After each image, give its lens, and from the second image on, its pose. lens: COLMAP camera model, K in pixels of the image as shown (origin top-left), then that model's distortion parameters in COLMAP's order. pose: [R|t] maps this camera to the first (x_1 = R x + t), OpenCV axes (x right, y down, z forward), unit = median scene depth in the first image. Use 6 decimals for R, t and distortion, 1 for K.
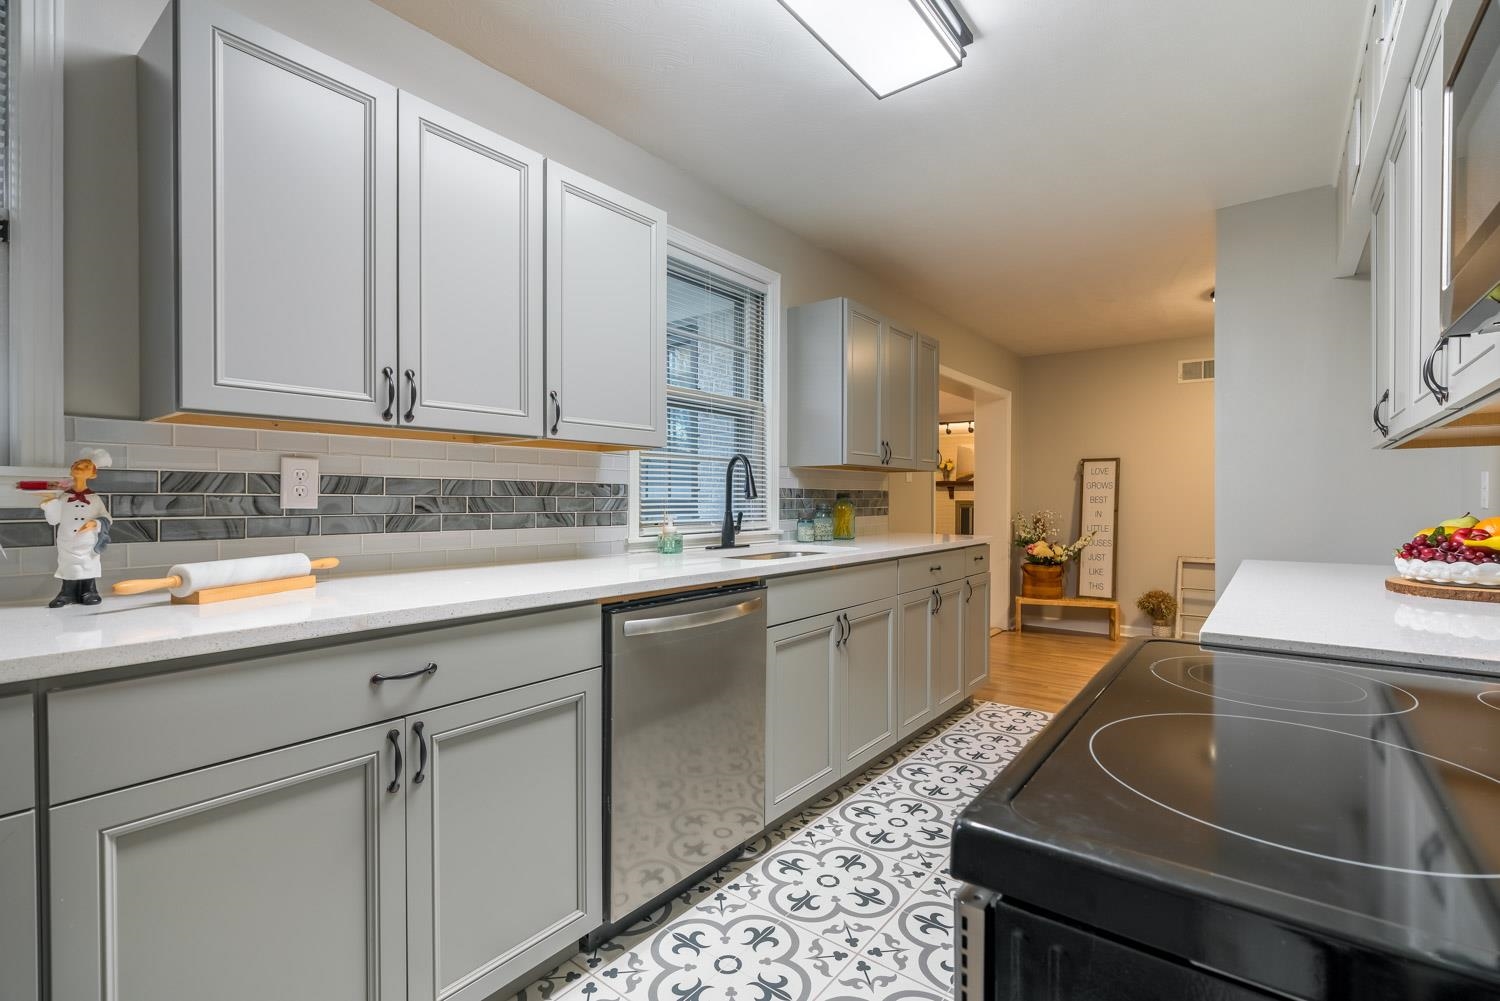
lens RADIAL K [[676.2, 0, 750.0], [0, 676.2, 500.5], [0, 0, 1]] dist [-0.001301, 0.000383]
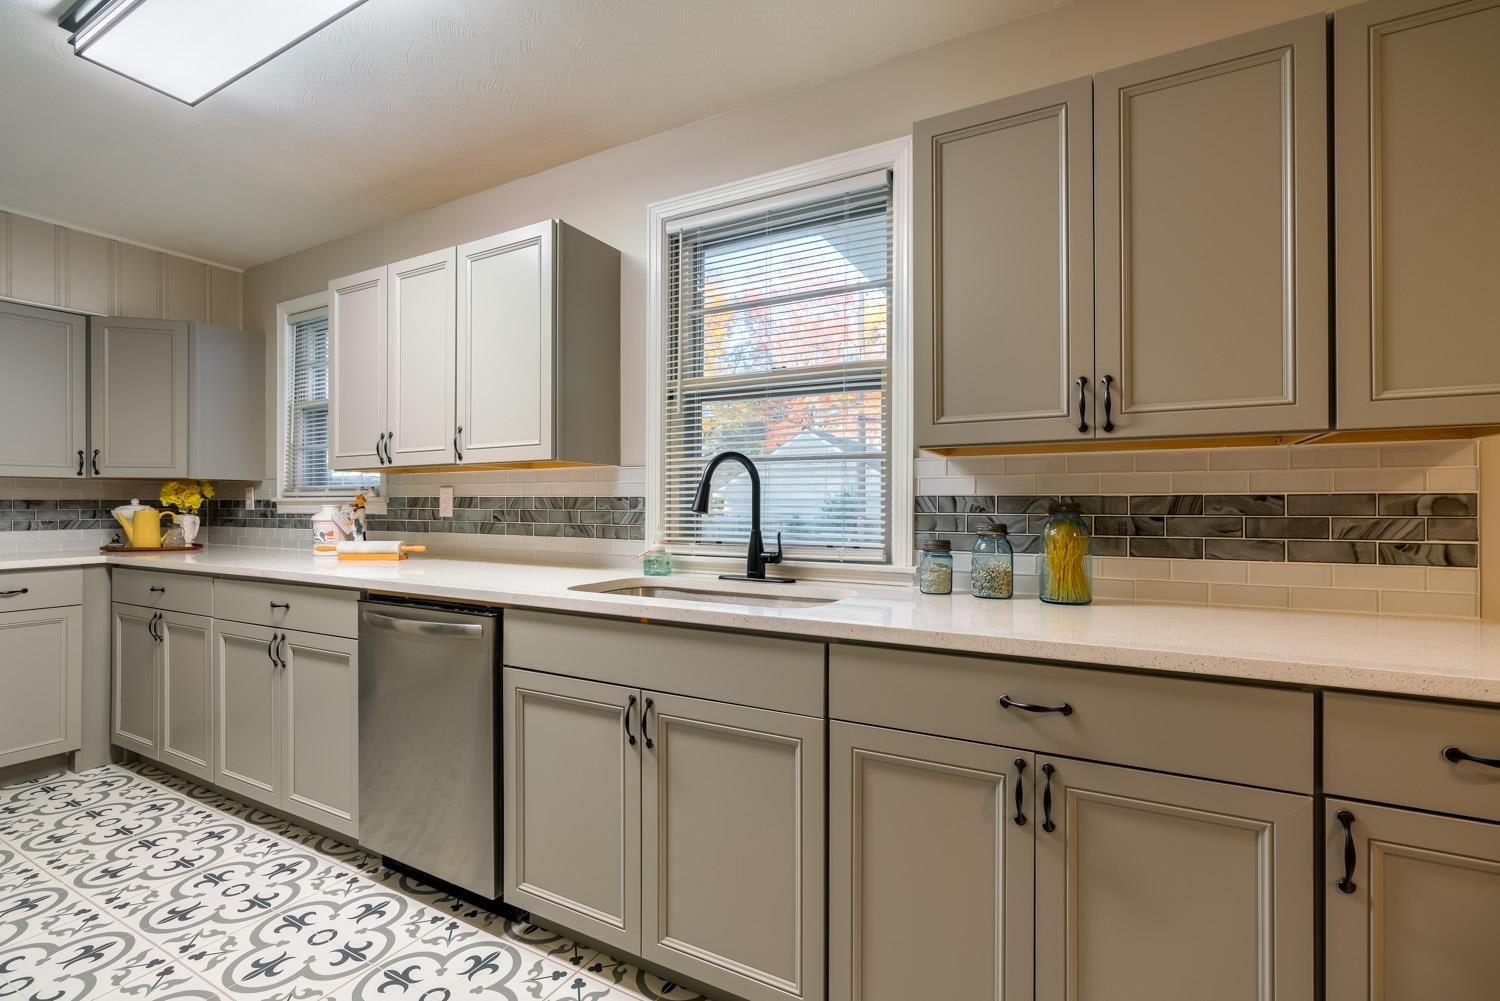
lens RADIAL K [[681.7, 0, 749.7], [0, 681.7, 505.2], [0, 0, 1]] dist [0.001482, 0.006696]
pose [[0.159399, -0.015377, -0.987094, 0.906191], [-0.012364, 0.999769, -0.017571, 0.003042], [0.987137, 0.015006, 0.159172, 1.150113]]
